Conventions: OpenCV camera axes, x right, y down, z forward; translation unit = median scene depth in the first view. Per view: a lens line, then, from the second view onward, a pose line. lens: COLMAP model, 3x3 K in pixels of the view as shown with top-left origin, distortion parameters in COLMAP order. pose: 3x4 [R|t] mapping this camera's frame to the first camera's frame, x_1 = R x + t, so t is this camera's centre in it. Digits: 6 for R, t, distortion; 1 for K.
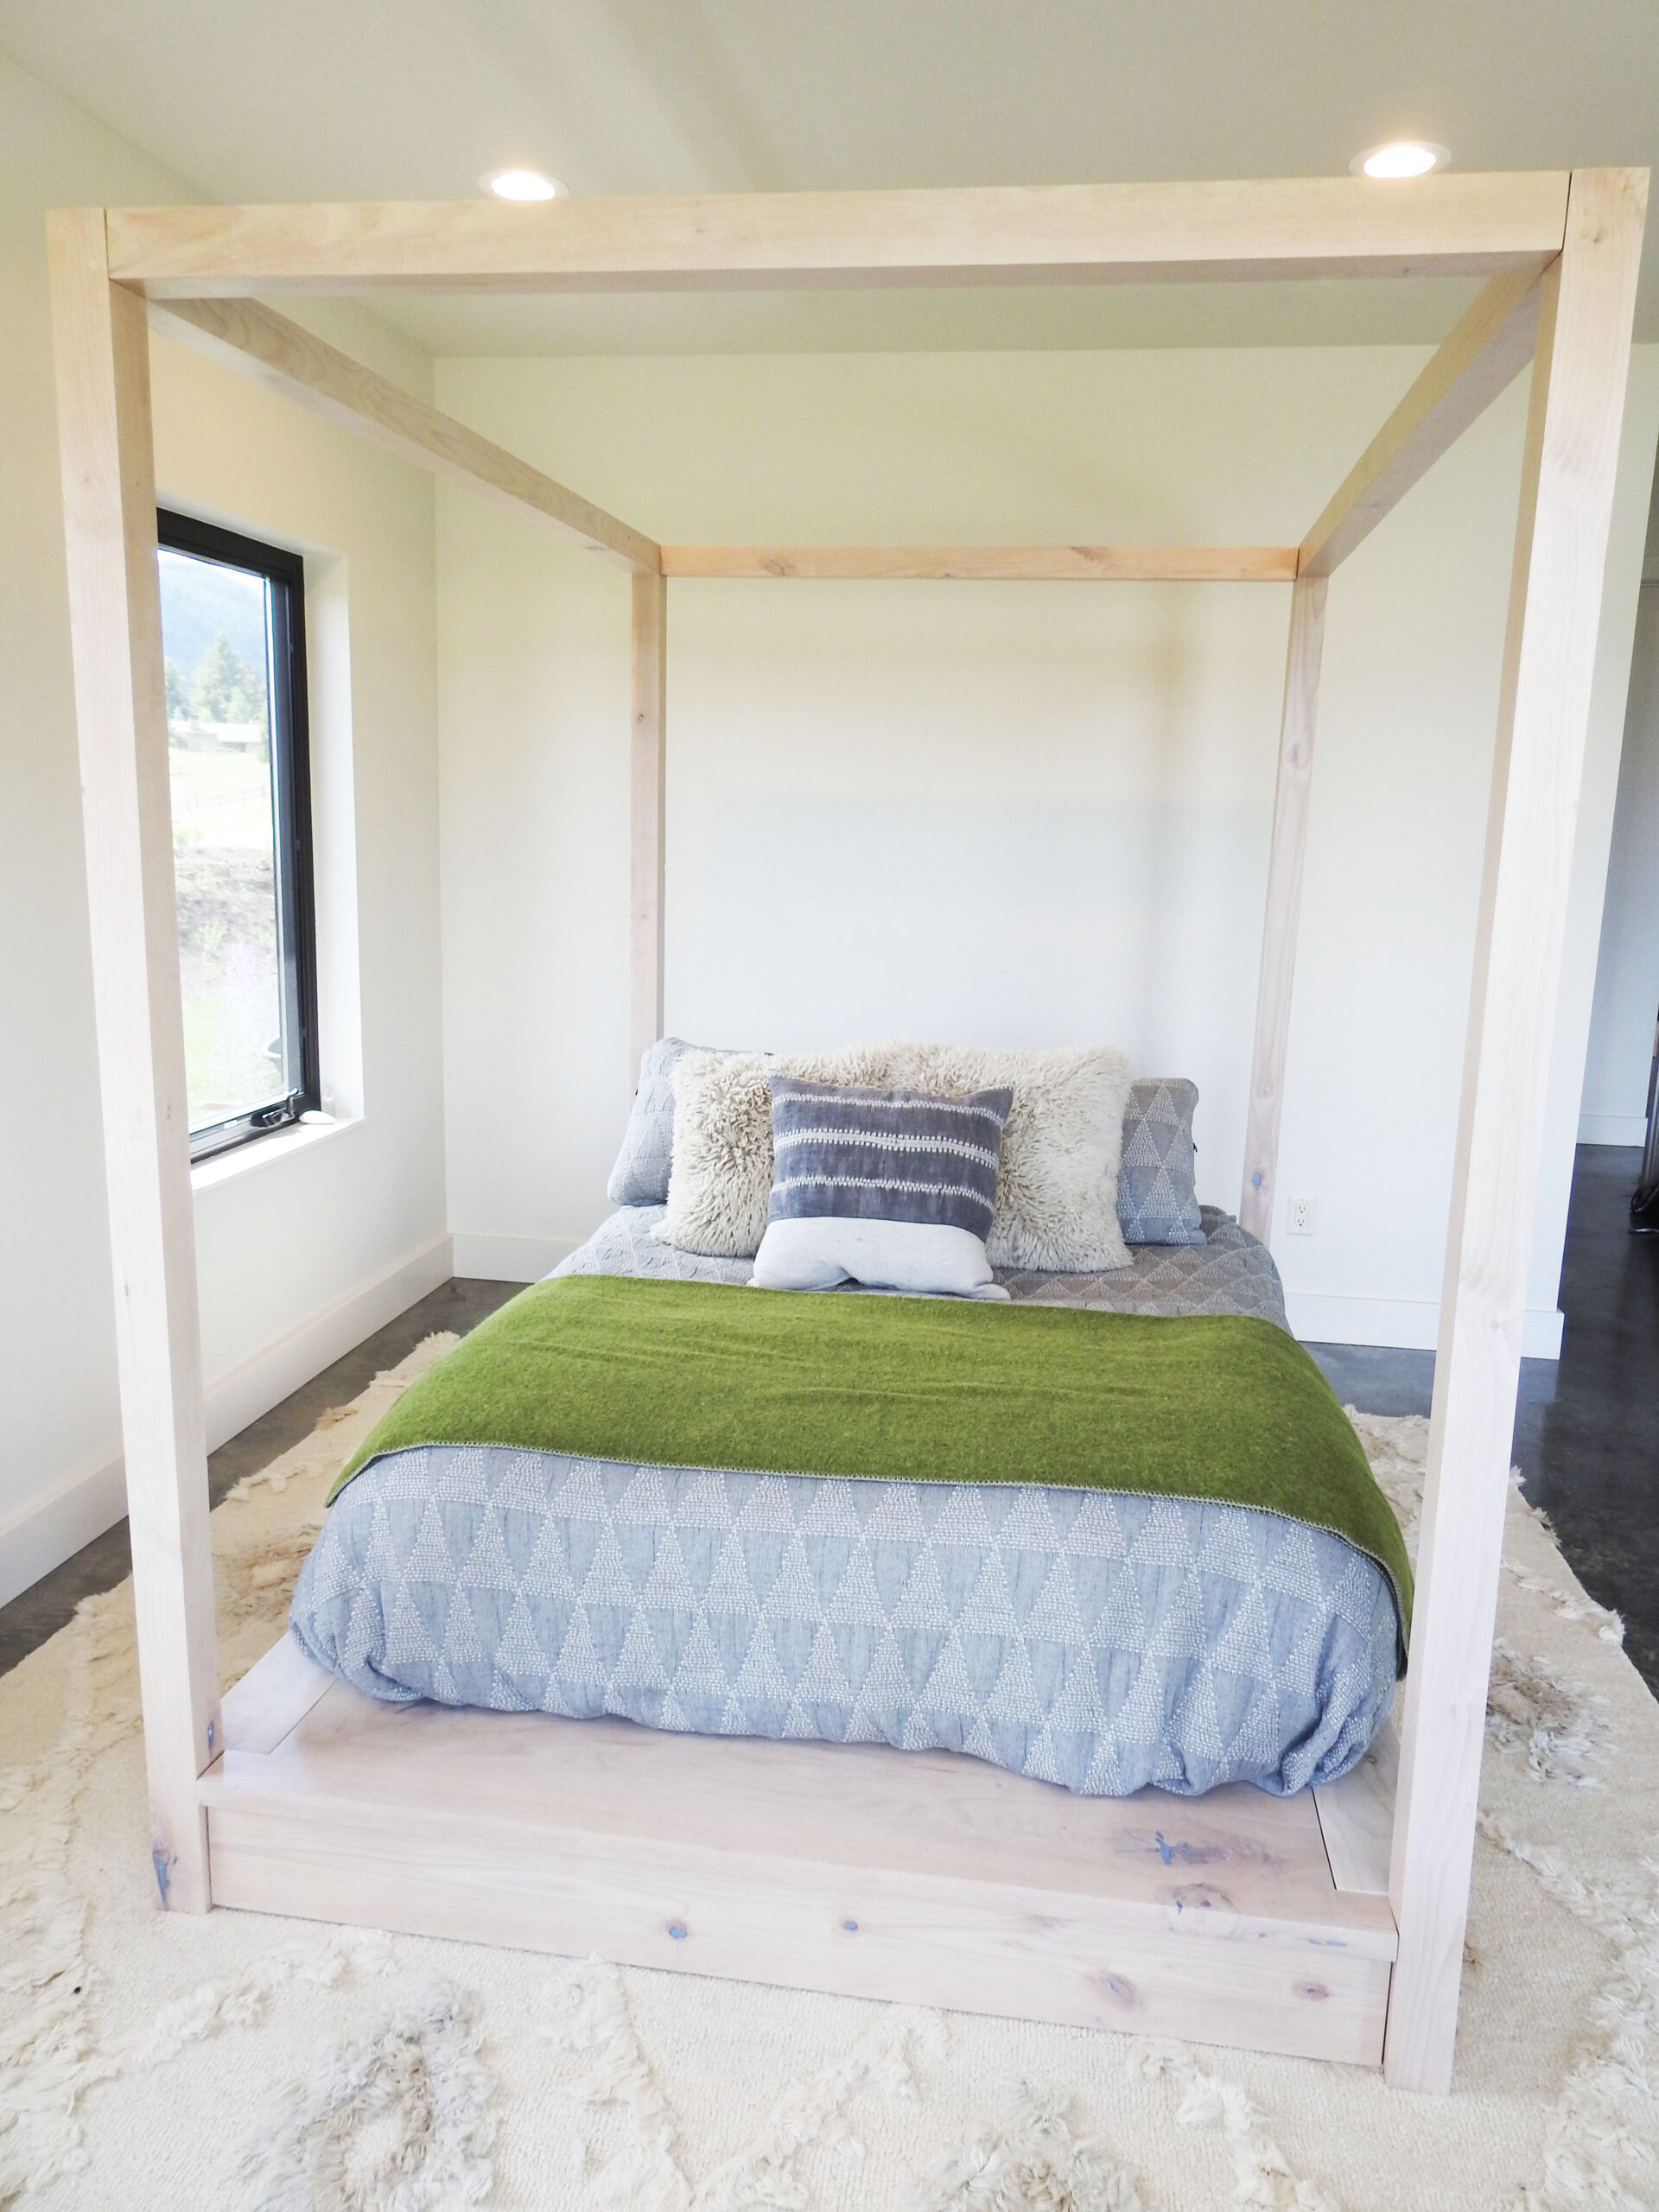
lens RADIAL K [[1596.2, 0, 829.5], [0, 1596.2, 1106.0], [0, 0, 1]] dist [-0.001810, 0.005777]
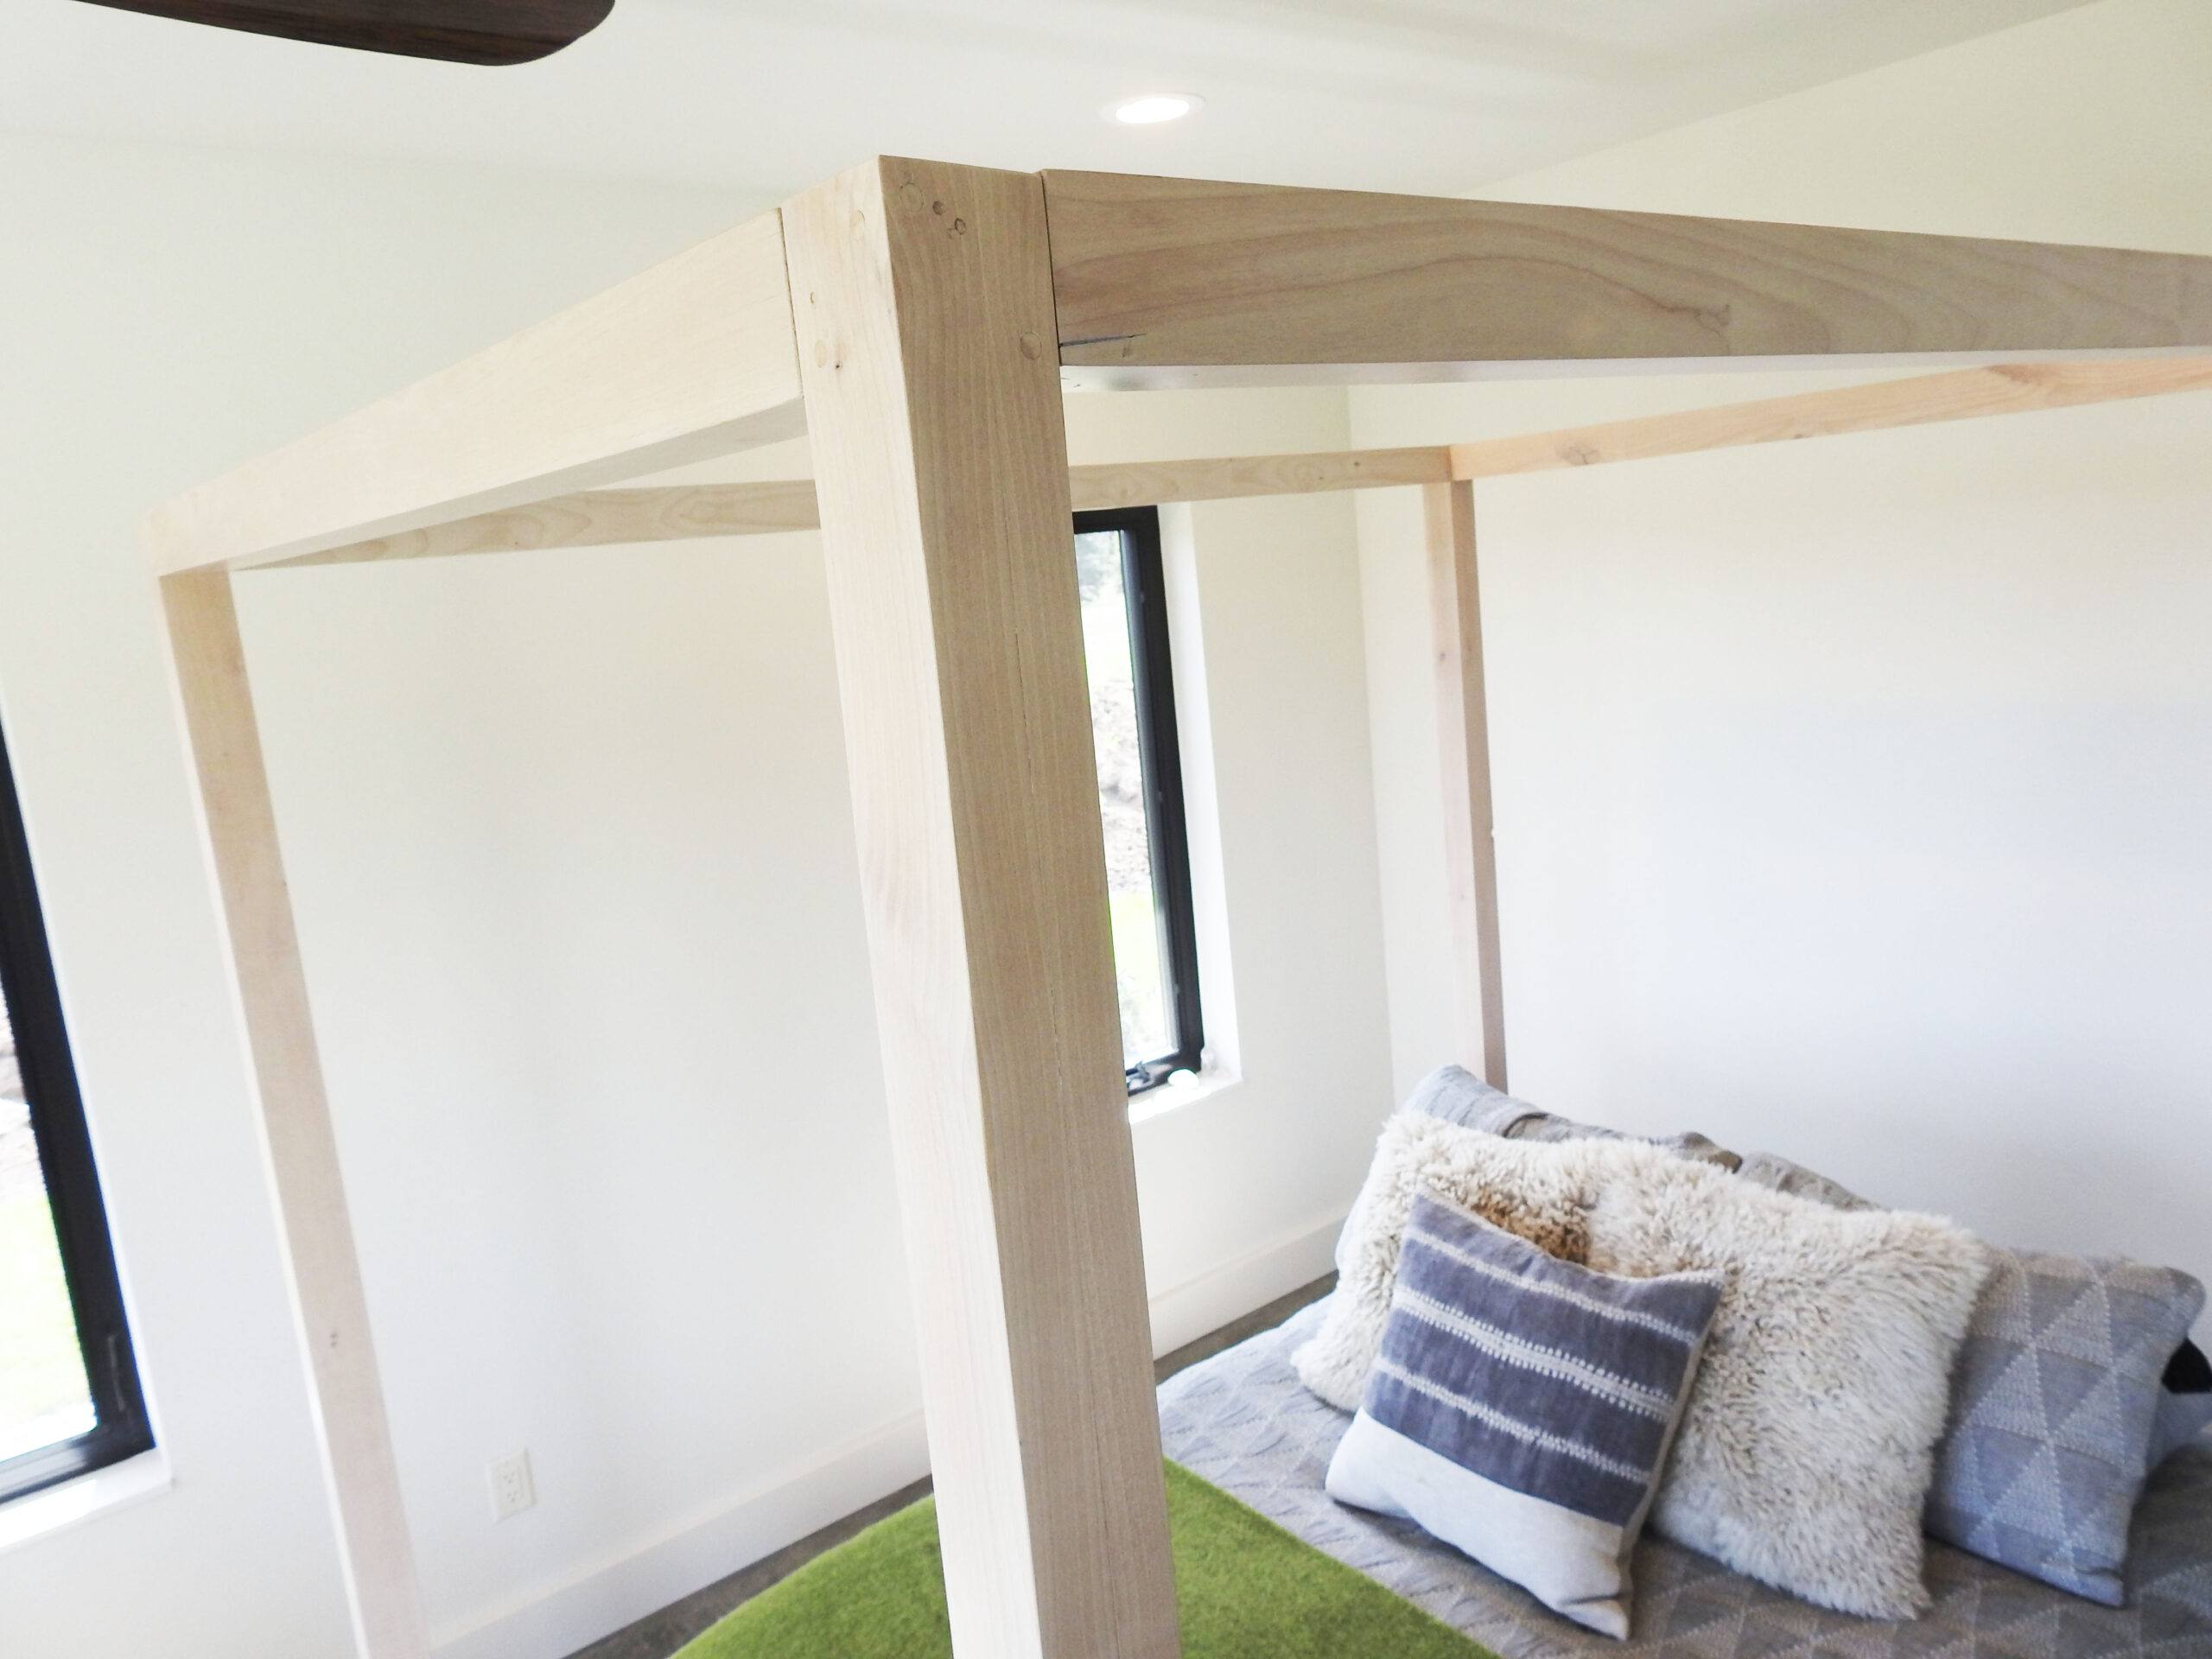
lens RADIAL K [[1596.2, 0, 1106.0], [0, 1596.2, 829.5], [0, 0, 1]] dist [-0.001810, 0.005777]
pose [[0.730574, 0.021534, -0.682494, 0.536217], [-0.010790, 0.999742, 0.019994, -0.297307], [0.682748, -0.007243, 0.730618, 0.517074]]
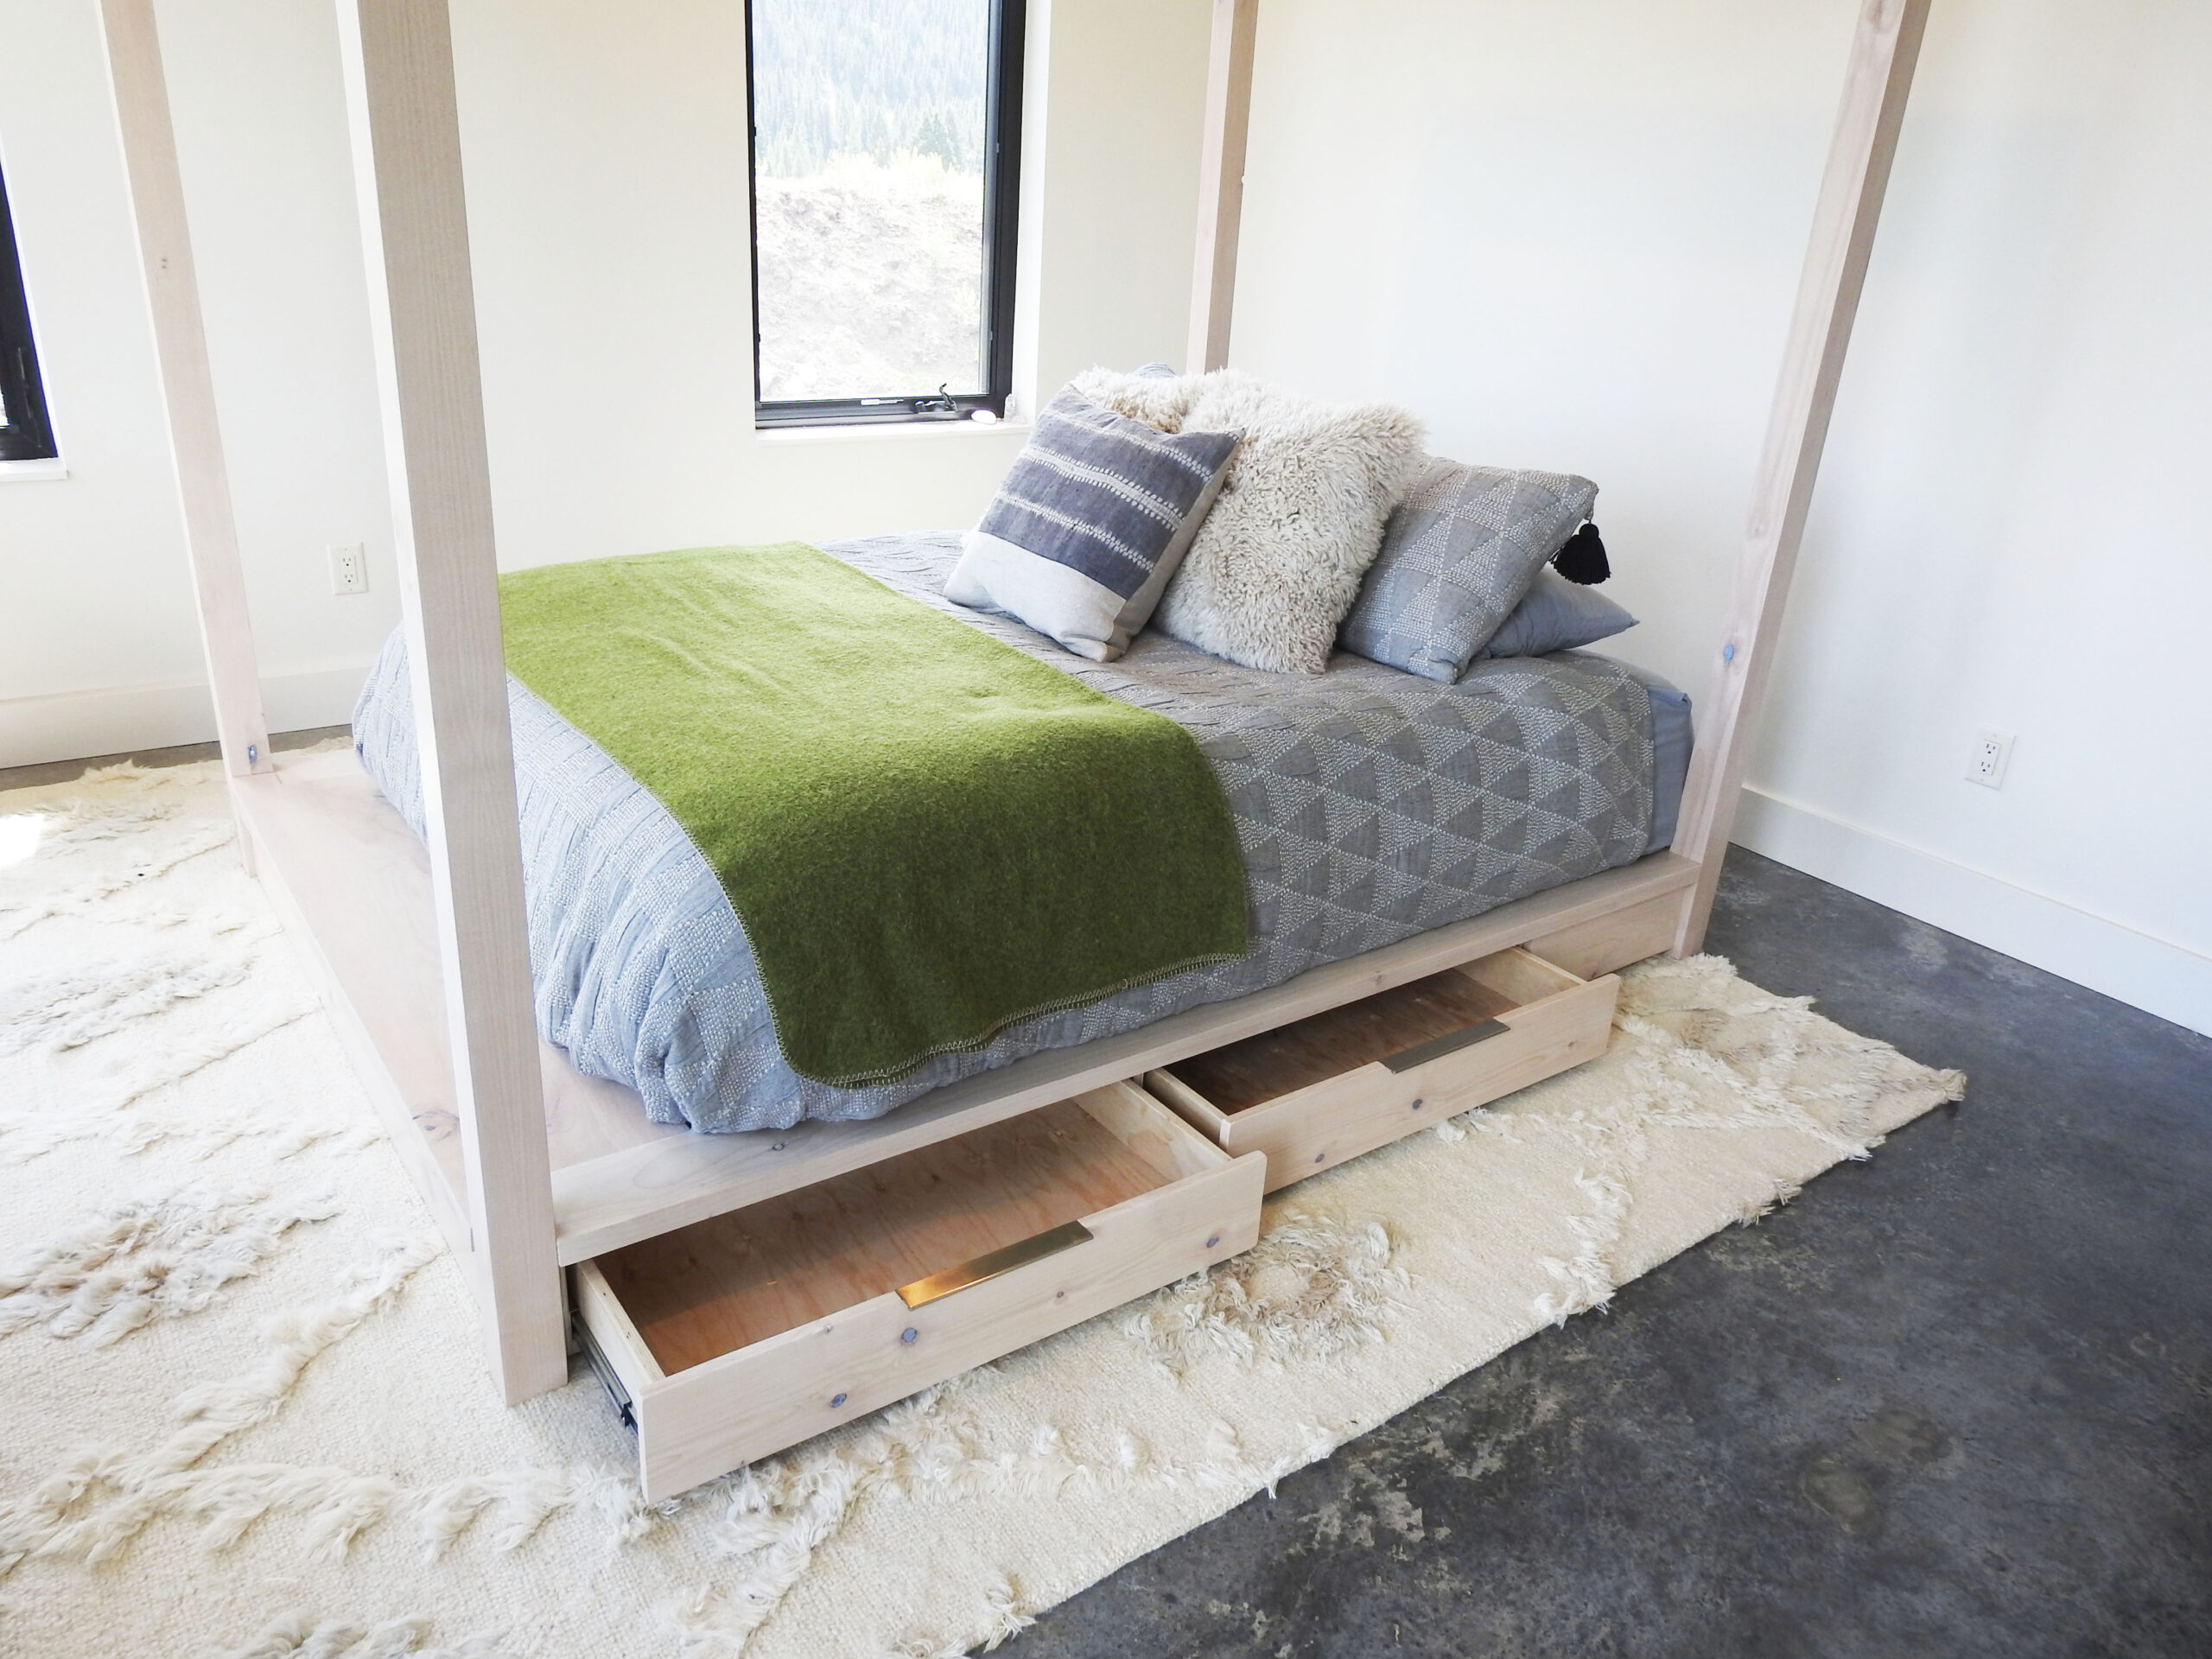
lens RADIAL K [[1580.1, 0, 1106.0], [0, 1580.1, 829.5], [0, 0, 1]] dist [0.000618, 0.001610]
pose [[0.702617, 0.299805, -0.645327, 0.965049], [-0.178173, 0.952142, 0.248353, -0.011880], [0.688900, -0.059517, 0.722409, 0.486771]]
